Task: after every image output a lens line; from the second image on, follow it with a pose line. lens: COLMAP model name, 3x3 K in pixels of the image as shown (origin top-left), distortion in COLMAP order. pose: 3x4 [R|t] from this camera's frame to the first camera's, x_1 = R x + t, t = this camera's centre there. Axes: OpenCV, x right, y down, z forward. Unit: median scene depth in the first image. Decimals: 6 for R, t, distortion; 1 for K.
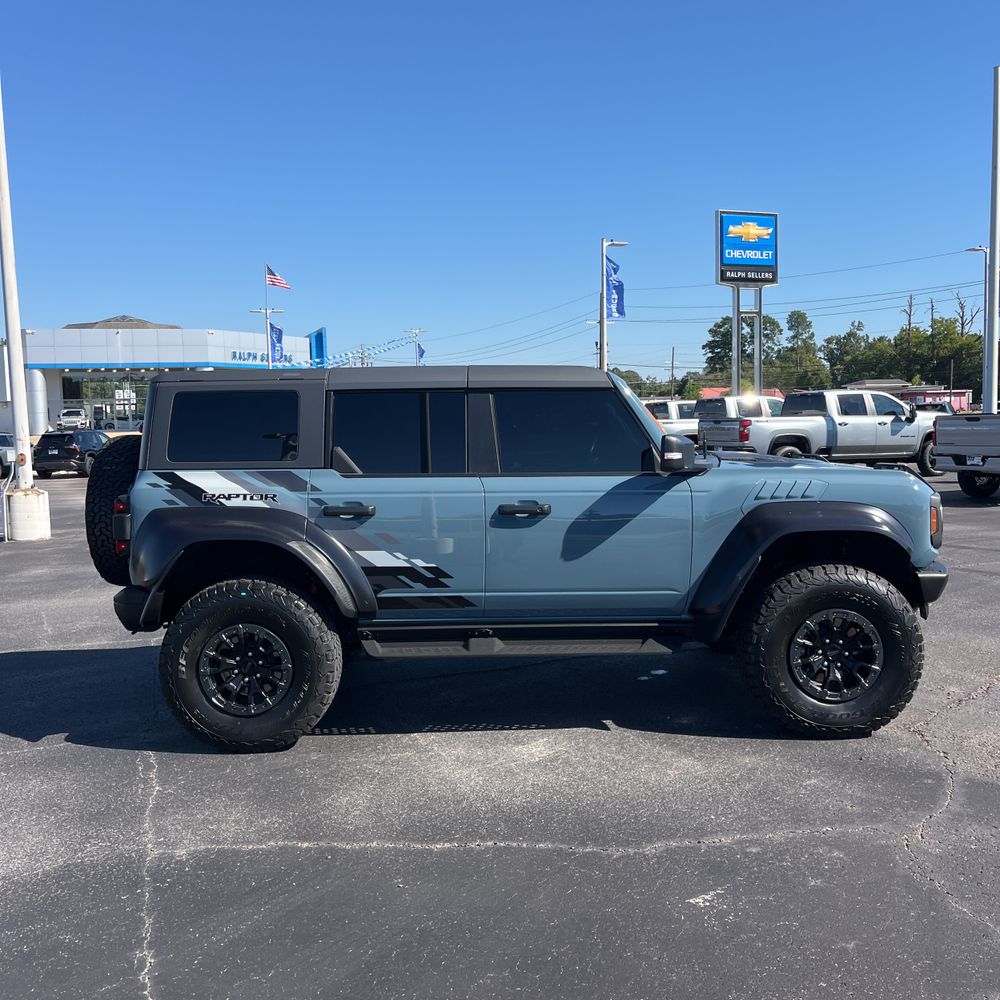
lens RADIAL K [[1010.3, 0, 500.5], [0, 1010.3, 495.9], [0, 0, 1]] dist [0.030788, 0.000000]
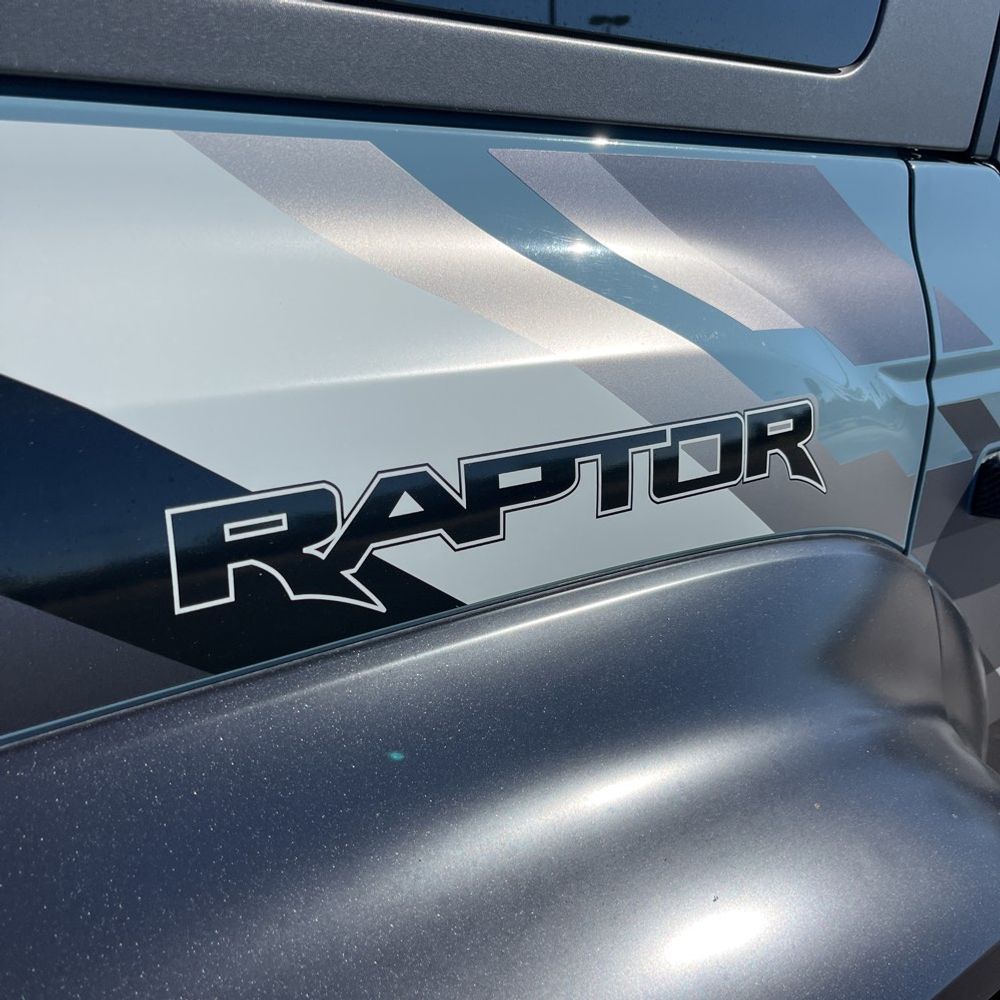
lens RADIAL K [[1010.3, 0, 500.2], [0, 1010.3, 499.4], [0, 0, 1]] dist [0.030788, 0.000000]
pose [[0.799388, -0.160887, 0.578873, -0.312148], [0.046211, 0.977090, 0.207750, -0.016230], [-0.599036, -0.139322, 0.788509, 0.923020]]
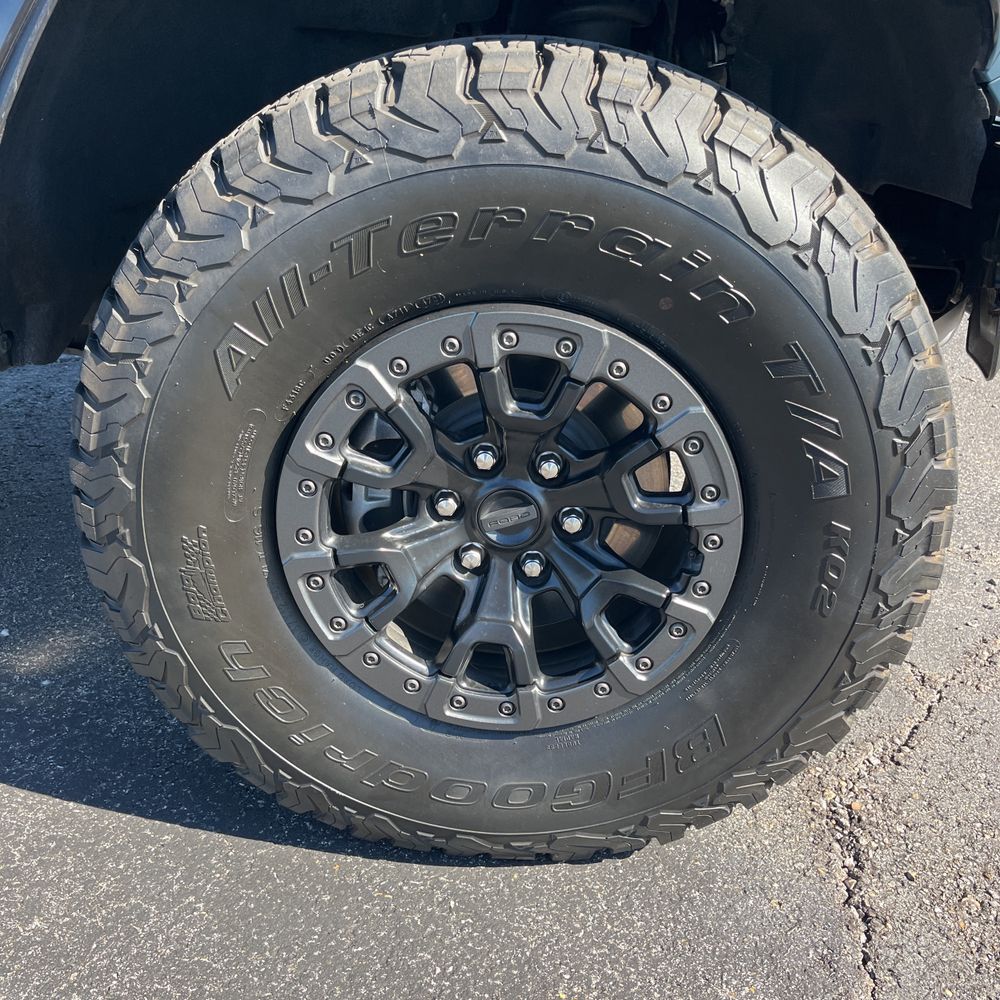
lens RADIAL K [[1010.3, 0, 495.5], [0, 1010.3, 506.8], [0, 0, 1]] dist [0.030788, 0.000000]
pose [[0.996954, 0.077948, -0.002522, 0.317514], [-0.072023, 0.932618, 0.353605, 0.078110], [0.029915, -0.352346, 0.935392, 0.786933]]
